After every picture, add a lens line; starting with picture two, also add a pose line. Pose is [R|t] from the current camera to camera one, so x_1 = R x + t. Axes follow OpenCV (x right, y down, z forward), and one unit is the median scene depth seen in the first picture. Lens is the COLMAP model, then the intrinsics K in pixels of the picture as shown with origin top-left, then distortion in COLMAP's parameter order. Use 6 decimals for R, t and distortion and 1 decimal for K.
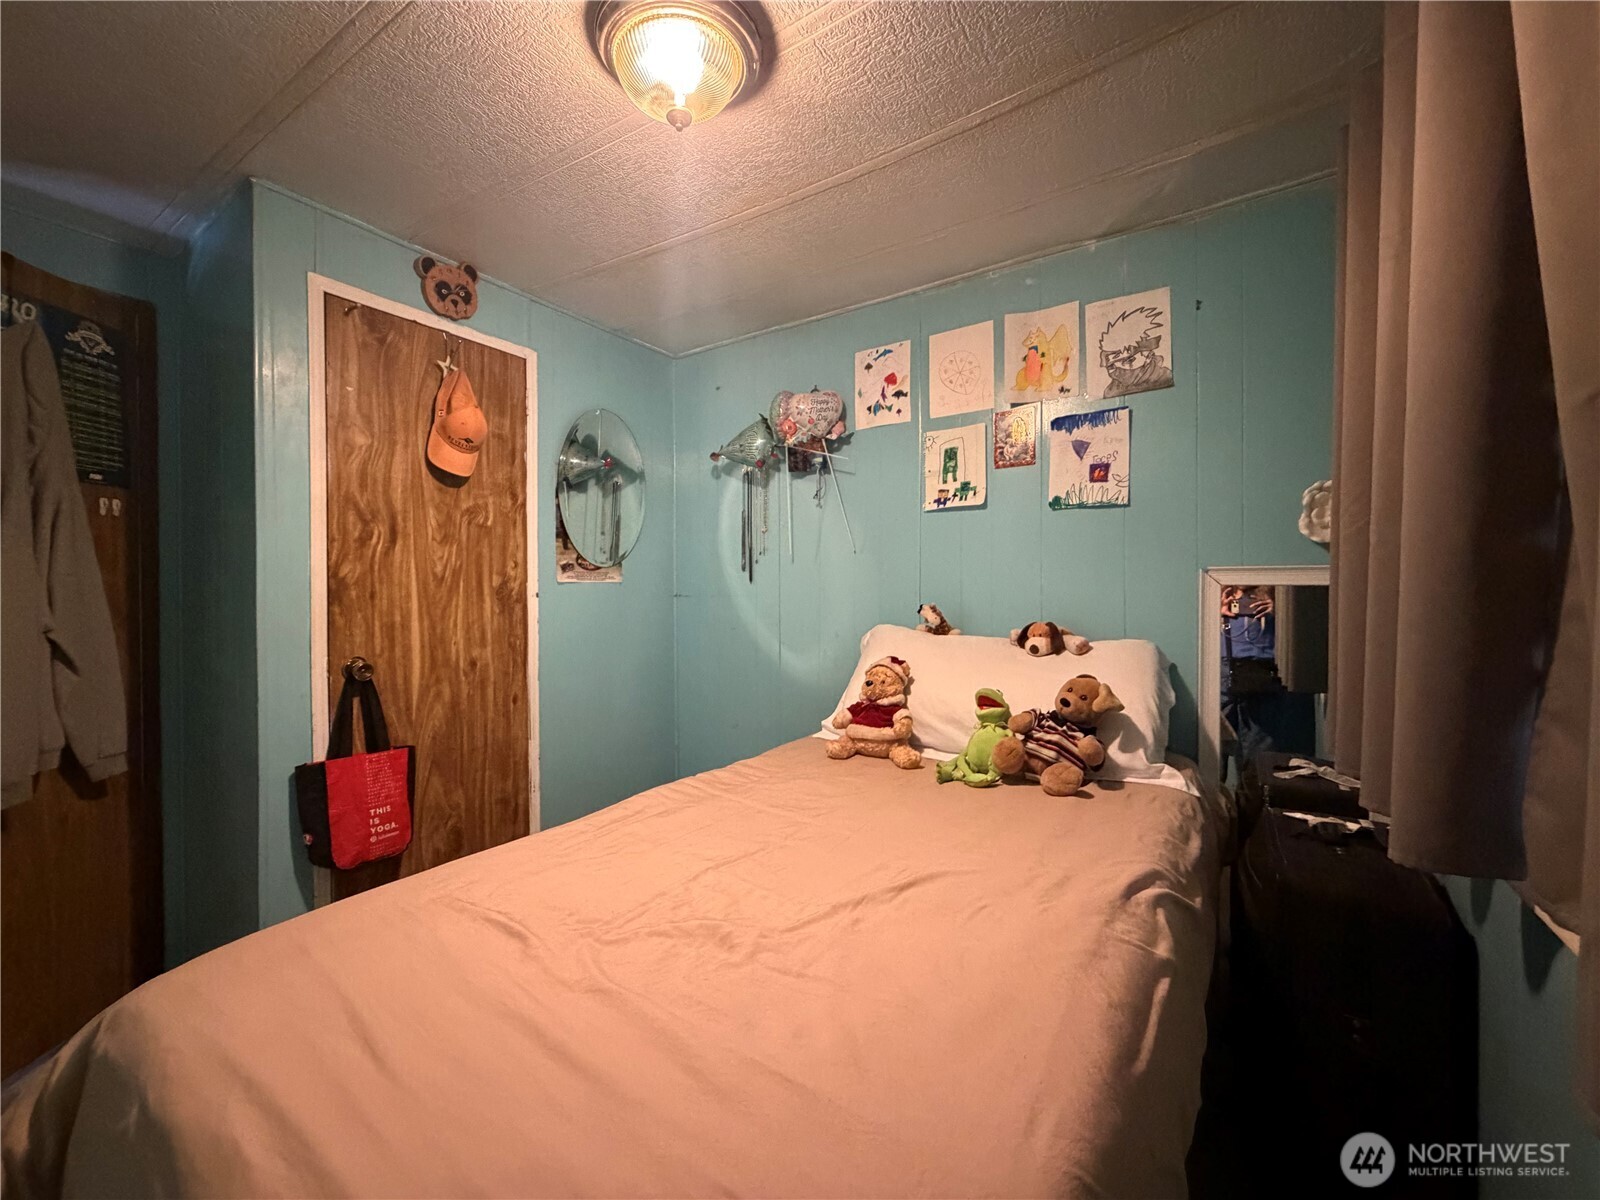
lens RADIAL K [[642.0, 0, 801.6], [0, 642.0, 605.0], [0, 0, 1]] dist [0.002811, -0.000361]
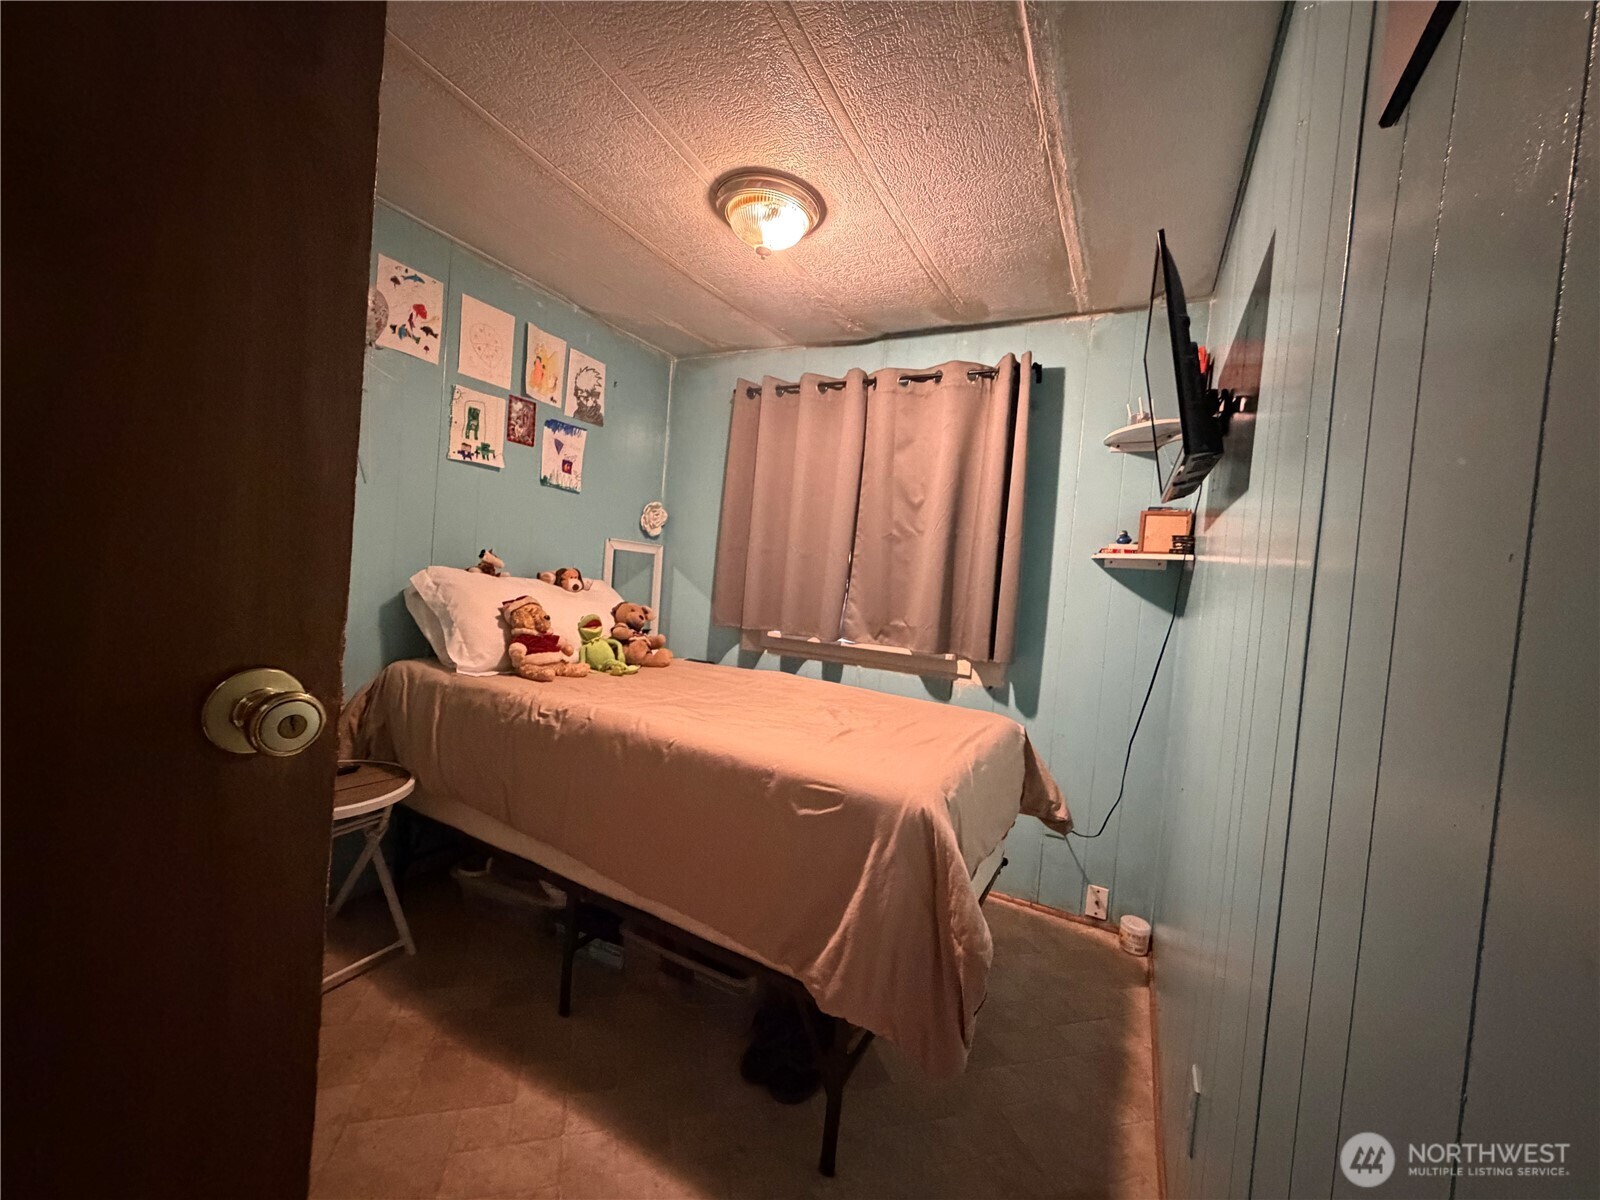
lens RADIAL K [[642.0, 0, 799.1], [0, 642.0, 595.1], [0, 0, 1]] dist [0.002811, -0.000361]
pose [[-0.101910, -0.037913, 0.994071, -0.946625], [-0.070711, 0.997022, 0.030777, 0.003675], [-0.992277, -0.067155, -0.104287, 0.541658]]
